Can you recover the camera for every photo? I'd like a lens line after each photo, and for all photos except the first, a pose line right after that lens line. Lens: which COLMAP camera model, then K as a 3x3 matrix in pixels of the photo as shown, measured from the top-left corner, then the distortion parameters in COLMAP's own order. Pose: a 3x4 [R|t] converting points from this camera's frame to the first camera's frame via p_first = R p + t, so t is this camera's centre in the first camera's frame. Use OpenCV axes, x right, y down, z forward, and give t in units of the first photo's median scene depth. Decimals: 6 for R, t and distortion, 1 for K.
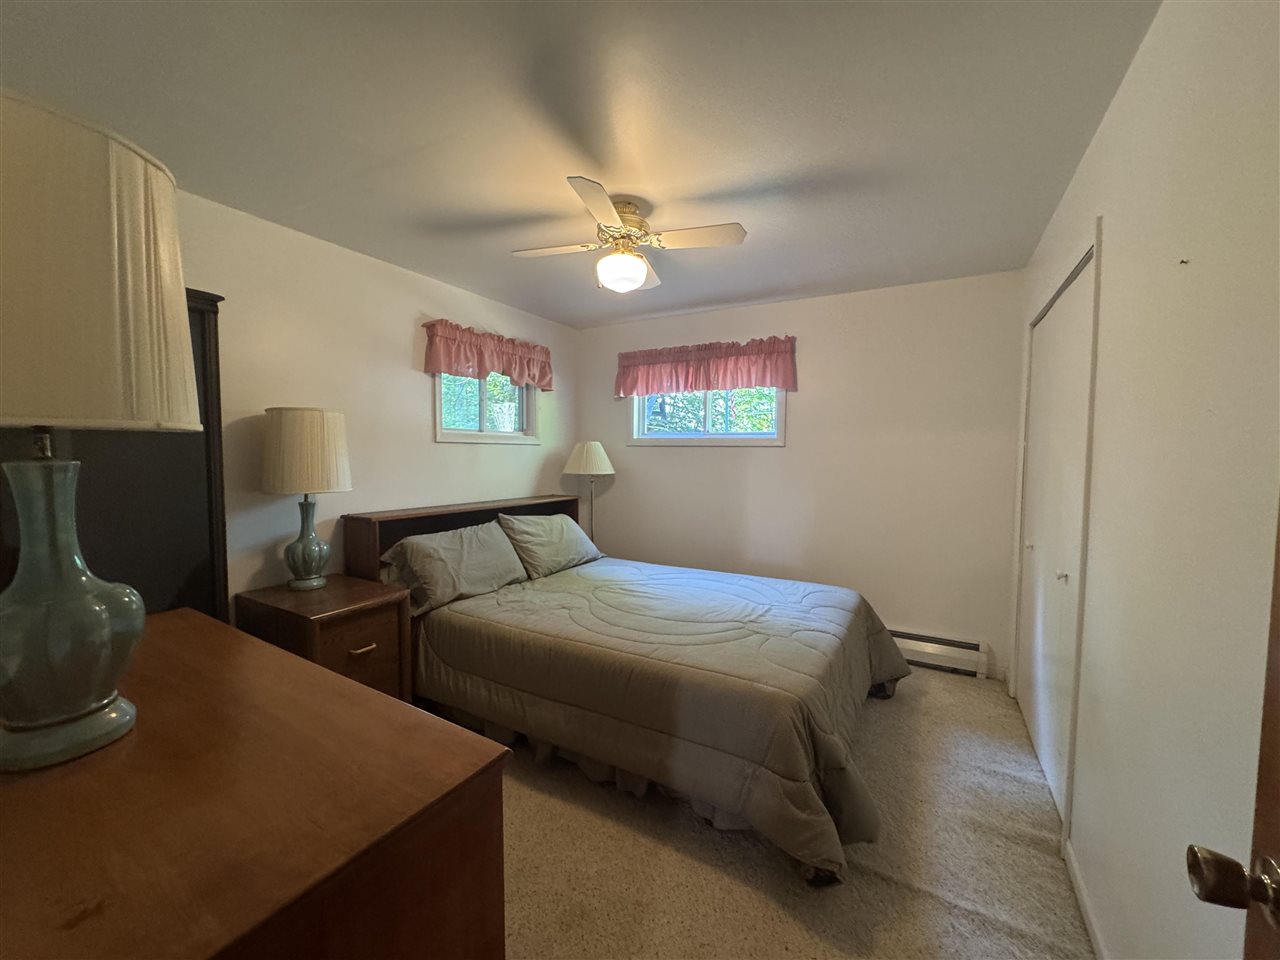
lens RADIAL K [[509.9, 0, 640.0], [0, 509.9, 480.0], [0, 0, 1]] dist [-0.004216, 0.000289]
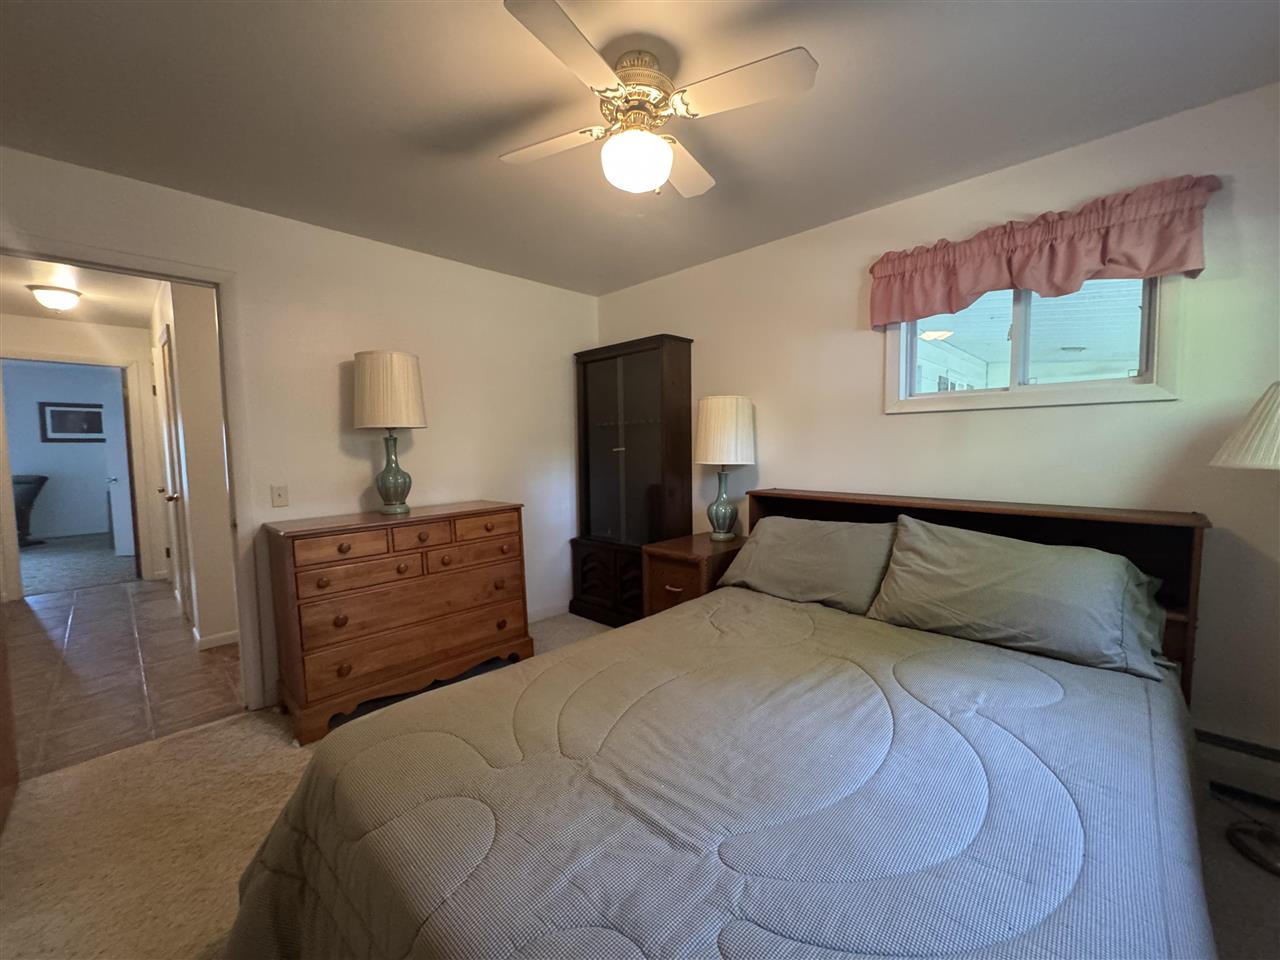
lens RADIAL K [[509.9, 0, 640.0], [0, 509.9, 480.0], [0, 0, 1]] dist [-0.004216, 0.000289]
pose [[-0.232362, 0.056637, -0.970979, 0.456250], [-0.038575, 0.996981, 0.067385, -0.011458], [0.971864, 0.053113, -0.229475, 0.816709]]
